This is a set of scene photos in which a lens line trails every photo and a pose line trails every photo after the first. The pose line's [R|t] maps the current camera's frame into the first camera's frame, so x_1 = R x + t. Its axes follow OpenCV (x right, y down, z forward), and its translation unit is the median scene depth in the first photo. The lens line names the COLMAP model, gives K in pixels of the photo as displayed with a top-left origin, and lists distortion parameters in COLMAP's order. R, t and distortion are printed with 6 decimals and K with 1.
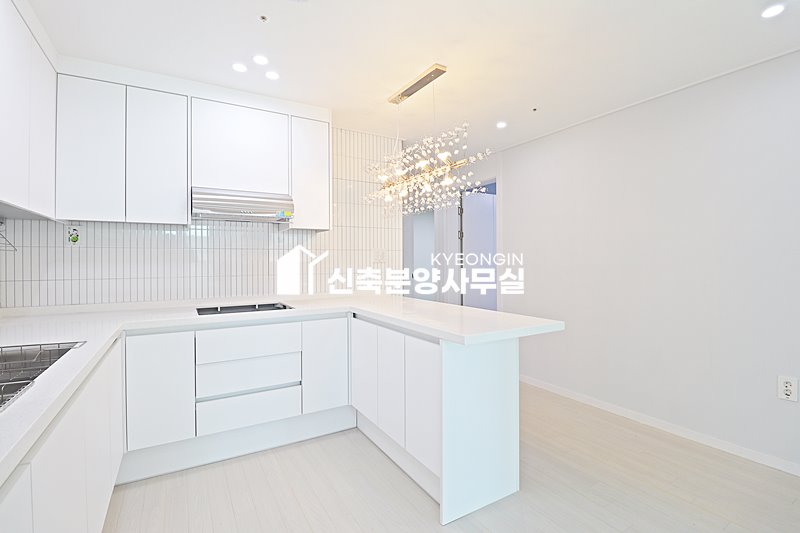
lens RADIAL K [[369.9, 0, 393.2], [0, 369.9, 266.0], [0, 0, 1]] dist [-0.007051, -0.010010]
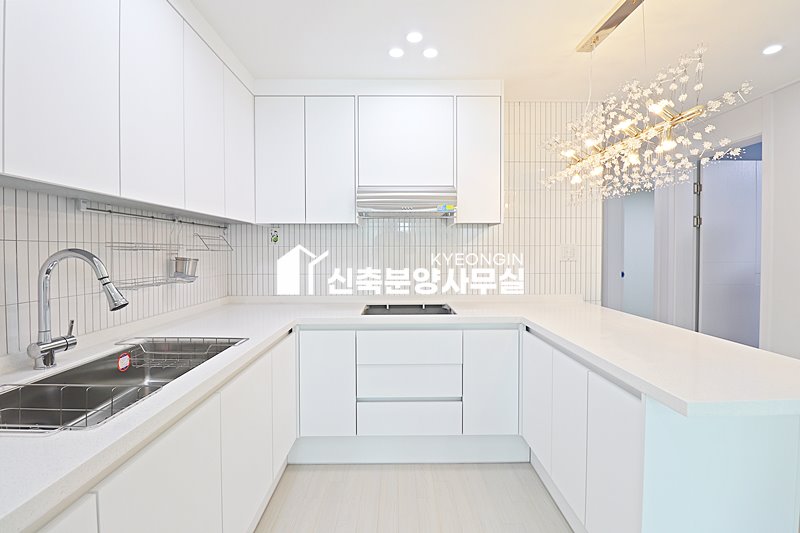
lens RADIAL K [[369.9, 0, 399.4], [0, 369.9, 263.4], [0, 0, 1]] dist [-0.007051, -0.010010]
pose [[0.873135, 0.016283, -0.487206, 0.046005], [-0.006990, 0.999757, 0.020886, -0.025789], [0.487428, -0.014830, 0.873037, 0.169567]]
